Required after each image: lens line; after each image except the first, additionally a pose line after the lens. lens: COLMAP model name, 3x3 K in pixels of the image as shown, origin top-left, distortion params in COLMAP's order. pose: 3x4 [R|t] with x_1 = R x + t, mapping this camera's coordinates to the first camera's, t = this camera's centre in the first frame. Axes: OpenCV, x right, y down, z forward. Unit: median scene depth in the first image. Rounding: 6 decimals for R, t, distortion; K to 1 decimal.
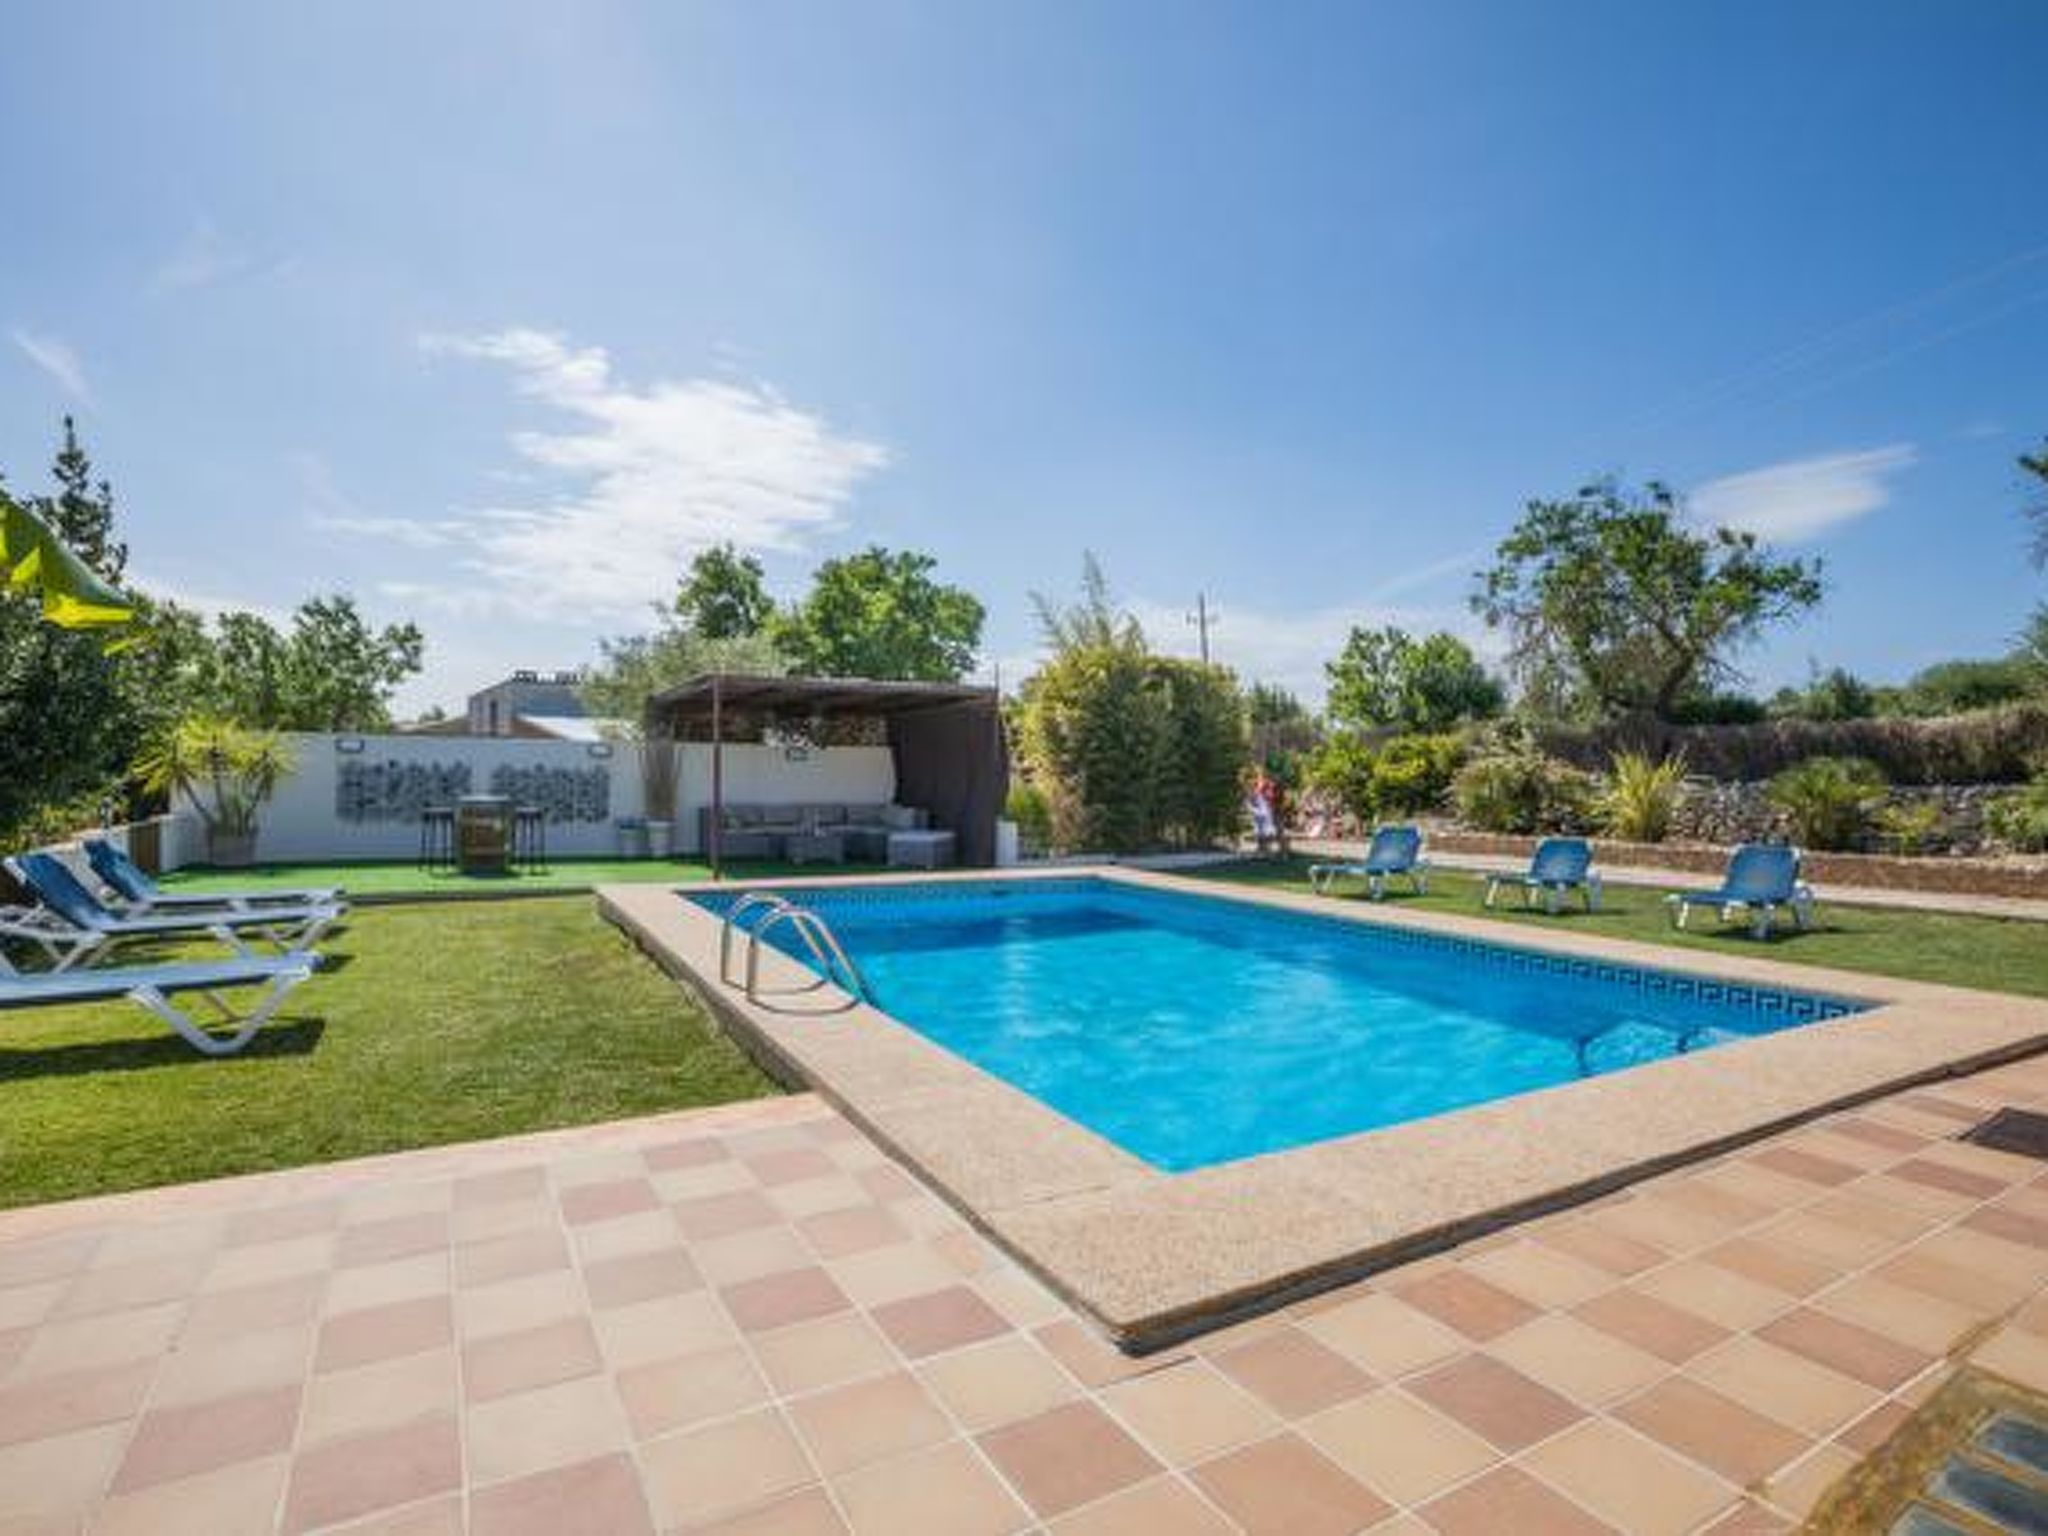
lens RADIAL K [[1060.5, 0, 1023.2], [0, 1060.5, 785.0], [0, 0, 1]] dist [-0.050510, 0.015982]
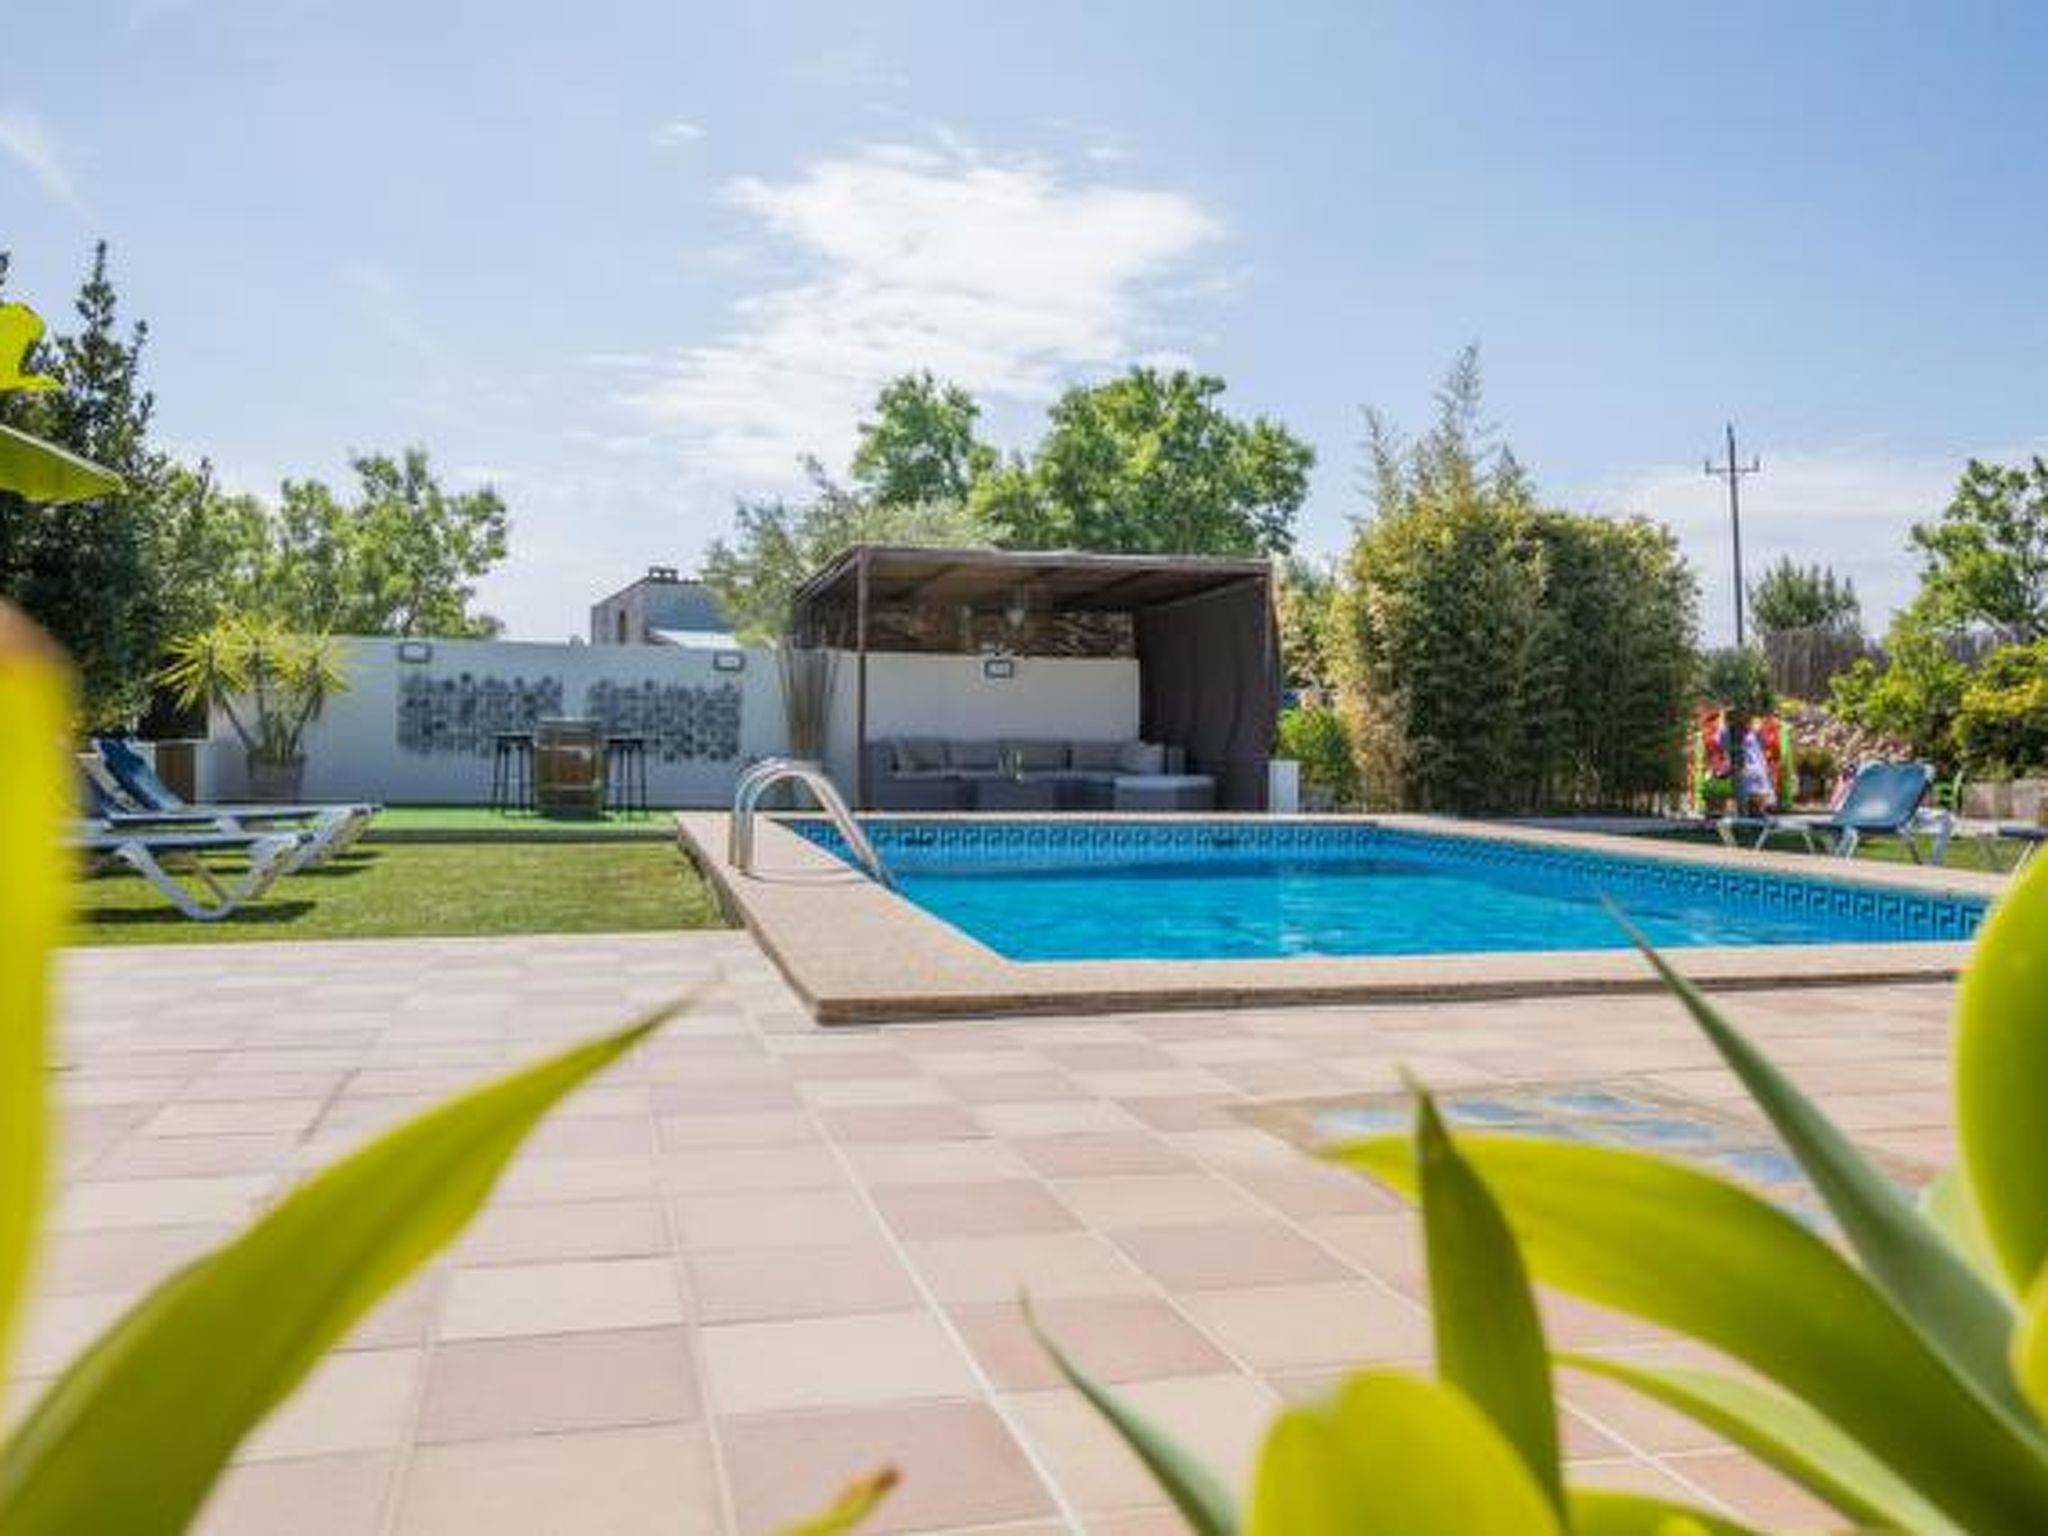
lens RADIAL K [[1695.5, 0, 987.4], [0, 1695.5, 764.0], [0, 0, 1]] dist [-0.015861, 0.025139]
pose [[0.963175, 0.010942, -0.268652, 0.082741], [-0.009925, 0.999938, 0.005143, 0.029882], [0.268692, -0.002287, 0.963223, -0.074502]]
